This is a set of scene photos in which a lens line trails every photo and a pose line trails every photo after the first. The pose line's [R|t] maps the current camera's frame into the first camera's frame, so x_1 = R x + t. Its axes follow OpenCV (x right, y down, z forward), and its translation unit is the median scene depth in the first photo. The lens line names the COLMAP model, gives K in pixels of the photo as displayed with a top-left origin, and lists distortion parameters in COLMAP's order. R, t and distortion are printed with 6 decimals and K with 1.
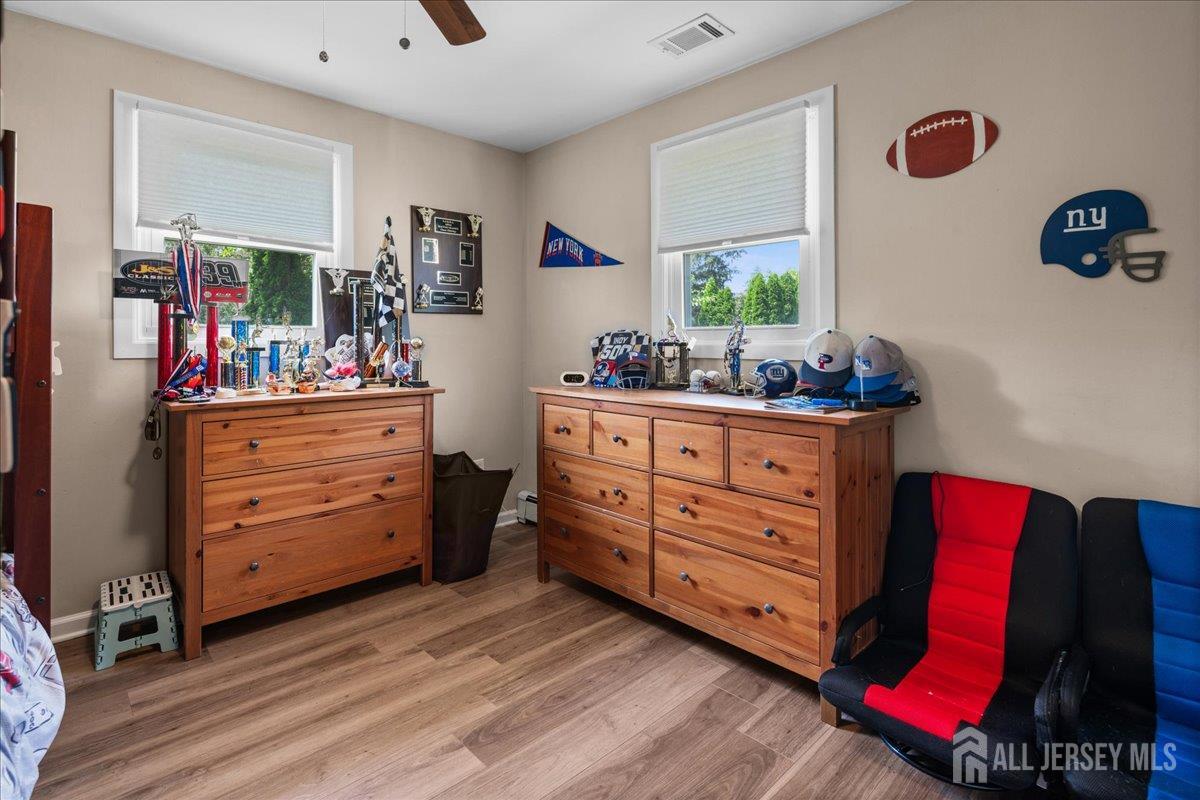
lens RADIAL K [[583.0, 0, 598.1], [0, 583.0, 333.7], [0, 0, 1]] dist [0.001221, -0.000810]
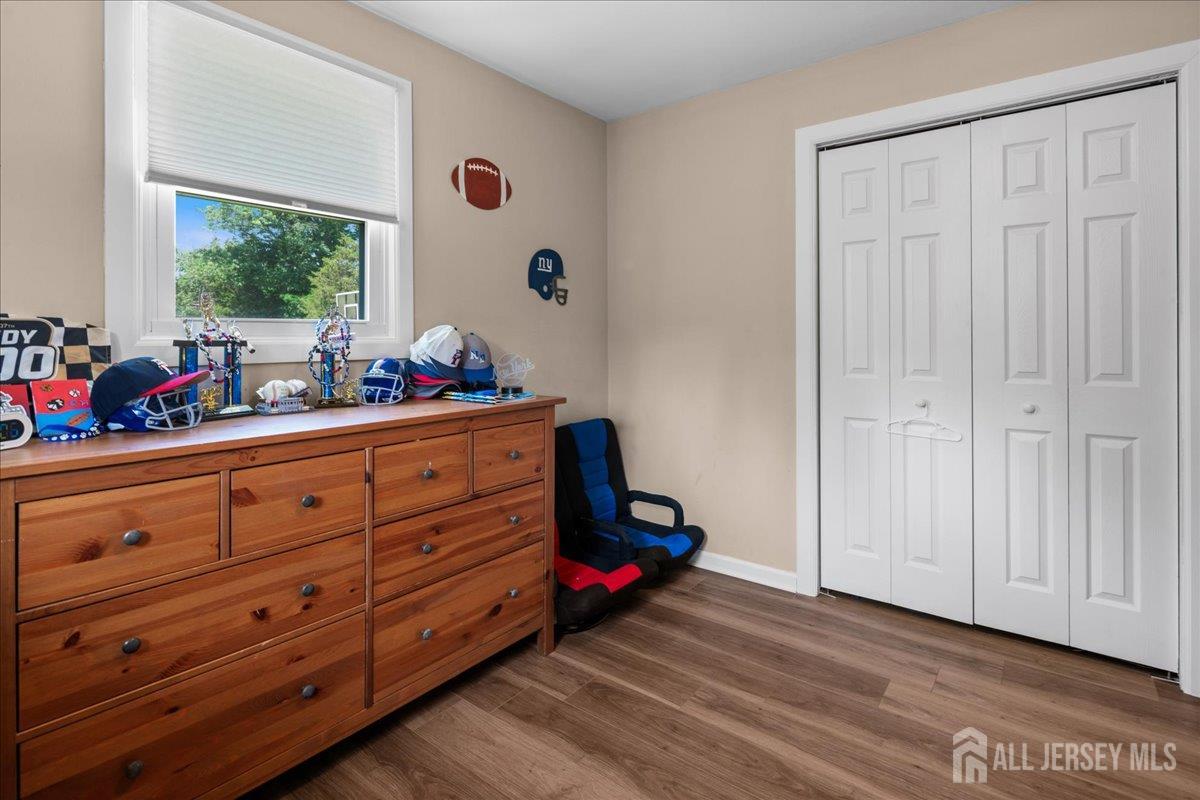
lens RADIAL K [[583.0, 0, 598.1], [0, 583.0, 333.7], [0, 0, 1]] dist [0.001221, -0.000810]
pose [[-0.142760, 0.009980, 0.989707, -0.713033], [-0.006679, 0.999917, -0.011046, 0.015810], [-0.989735, -0.008187, -0.142681, 0.934654]]
